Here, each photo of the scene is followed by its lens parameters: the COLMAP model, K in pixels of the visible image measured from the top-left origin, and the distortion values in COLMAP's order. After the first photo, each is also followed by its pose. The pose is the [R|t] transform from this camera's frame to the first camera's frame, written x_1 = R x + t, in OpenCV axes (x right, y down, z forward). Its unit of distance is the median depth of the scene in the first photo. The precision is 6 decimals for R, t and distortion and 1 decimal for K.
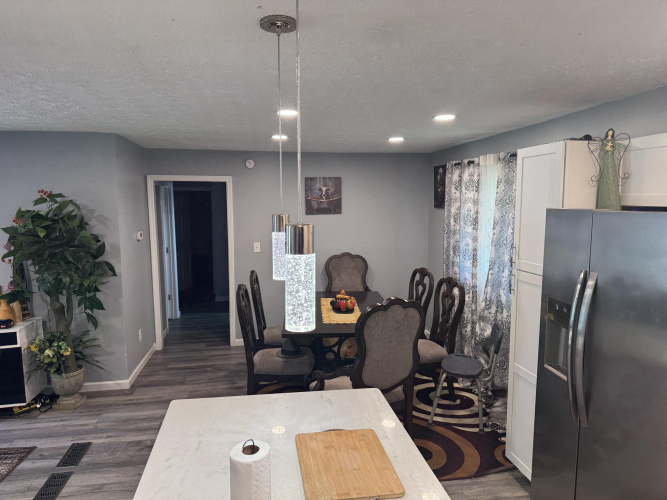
lens RADIAL K [[469.4, 0, 332.9], [0, 469.4, 250.0], [0, 0, 1]] dist [0.040031, -0.036975]
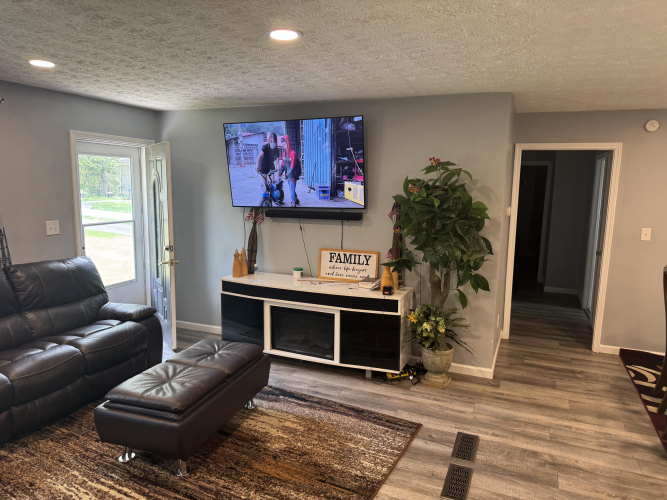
lens RADIAL K [[469.4, 0, 338.4], [0, 469.4, 247.6], [0, 0, 1]] dist [0.040031, -0.036975]
pose [[0.853352, 0.094360, -0.512725, -0.264574], [-0.076910, 0.995509, 0.055205, 0.016378], [0.515632, -0.007675, 0.856776, 0.081845]]
